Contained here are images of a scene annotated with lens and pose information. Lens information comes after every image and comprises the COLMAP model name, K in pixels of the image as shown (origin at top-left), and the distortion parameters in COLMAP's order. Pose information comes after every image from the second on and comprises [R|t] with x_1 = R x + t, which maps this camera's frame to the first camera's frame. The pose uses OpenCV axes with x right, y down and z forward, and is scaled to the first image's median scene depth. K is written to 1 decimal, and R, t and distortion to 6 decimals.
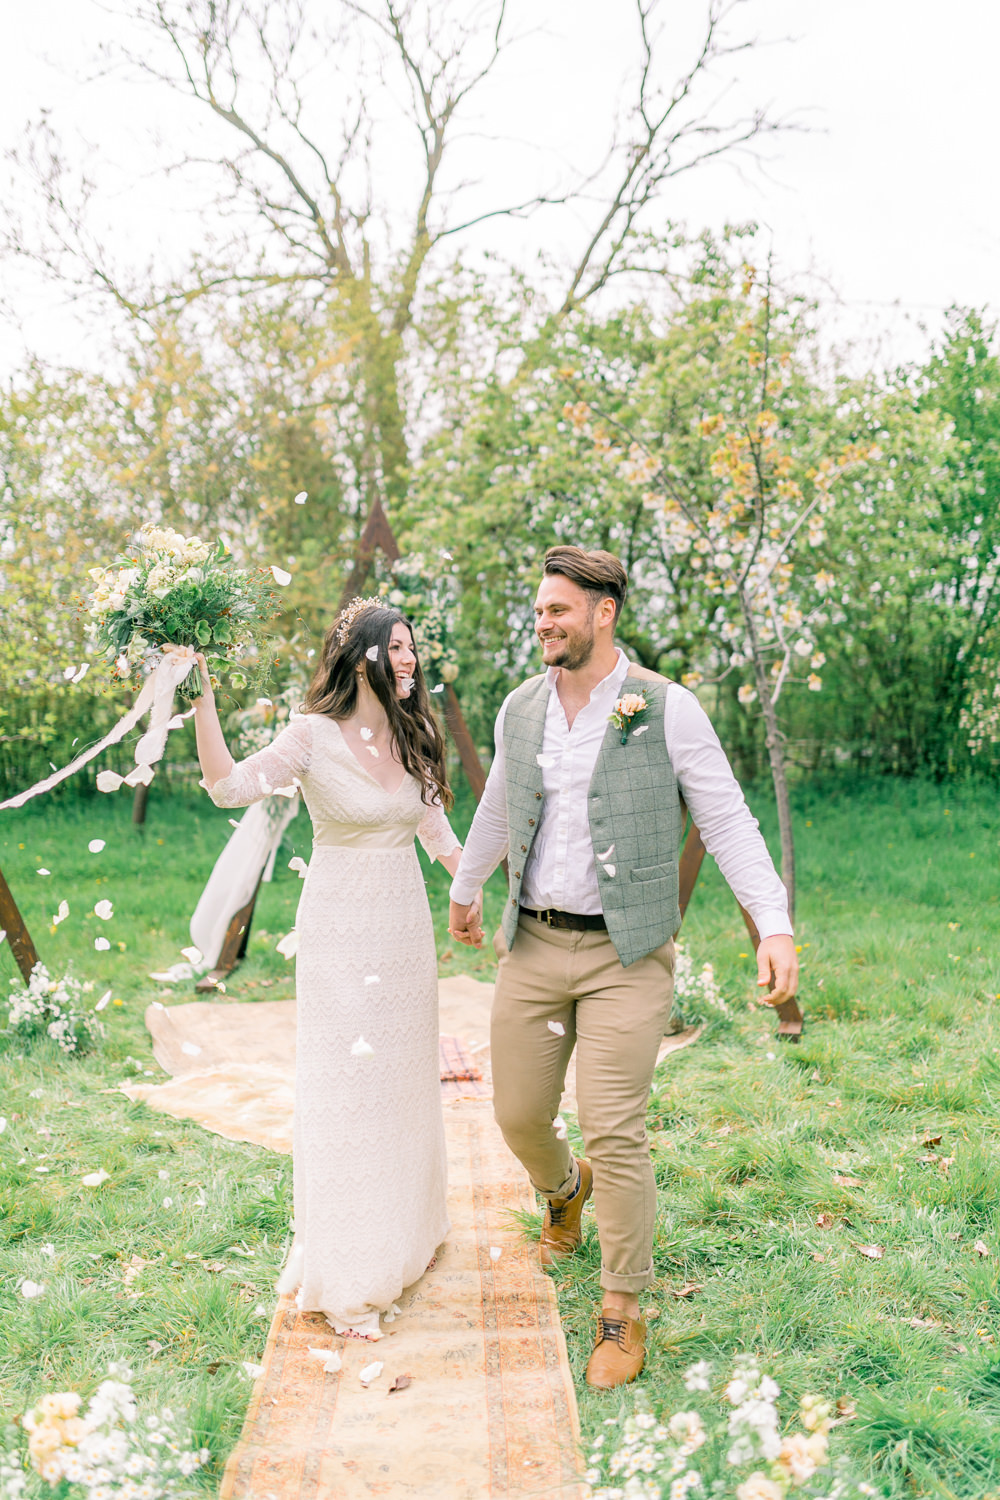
lens RADIAL K [[1477.8, 0, 507.3], [0, 1477.8, 736.6], [0, 0, 1]] dist [0.052961, 0.000000]
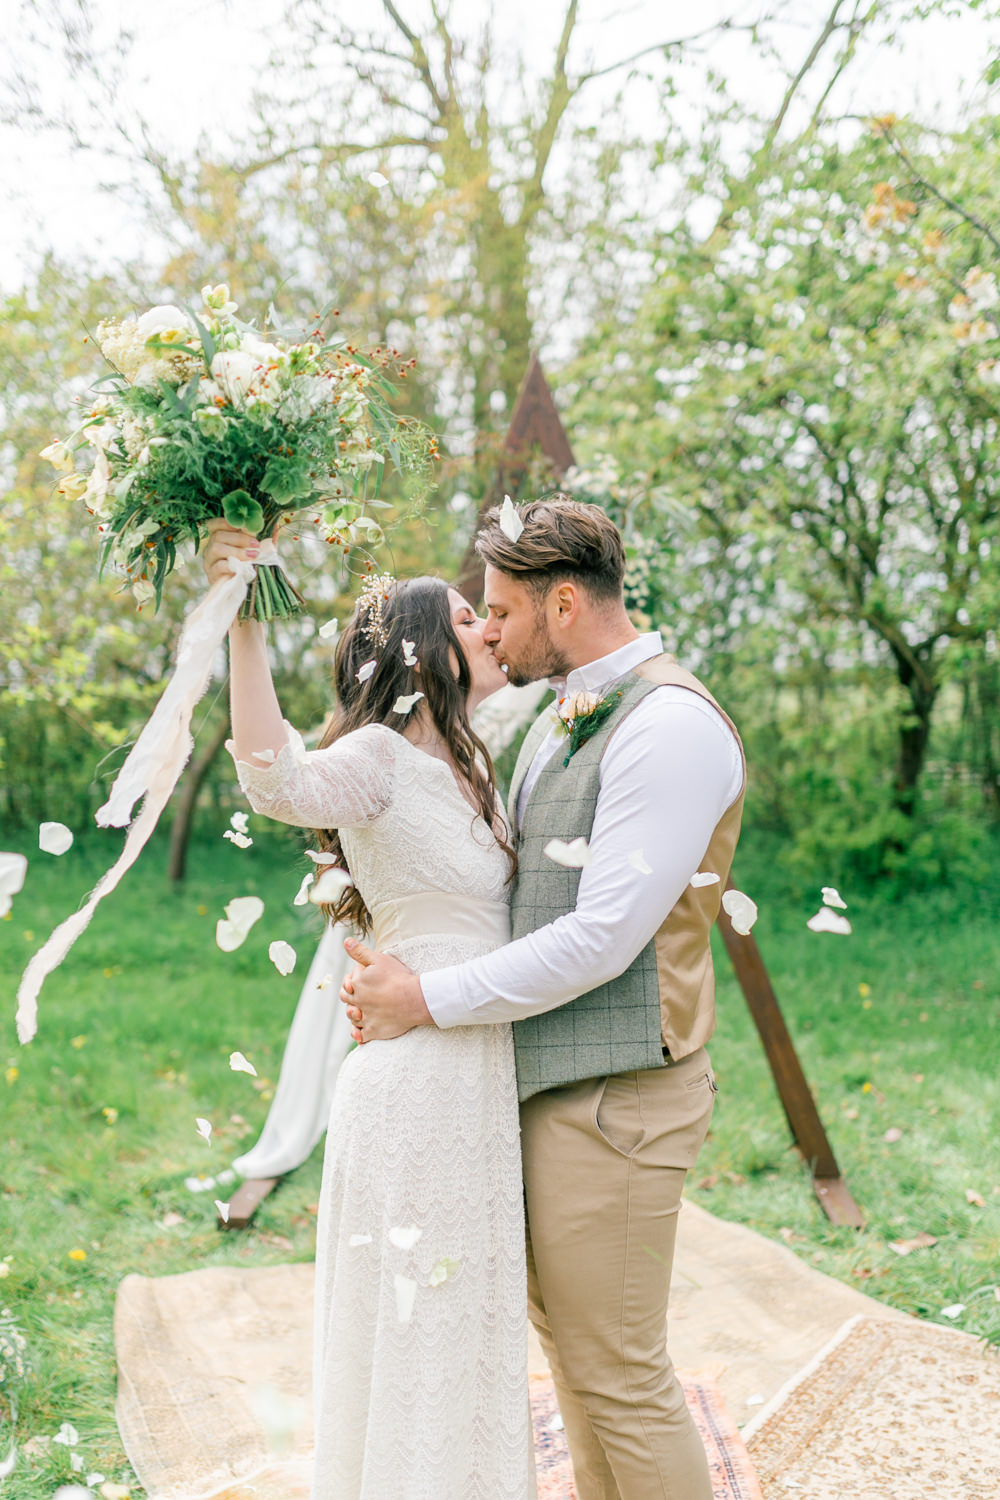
lens RADIAL K [[1477.8, 0, 497.6], [0, 1477.8, 755.2], [0, 0, 1]] dist [0.052961, 0.000000]
pose [[0.997640, 0.003104, -0.068593, -0.037435], [-0.002316, 0.999931, 0.011558, -0.009582], [0.068625, -0.011372, 0.997578, 0.256801]]
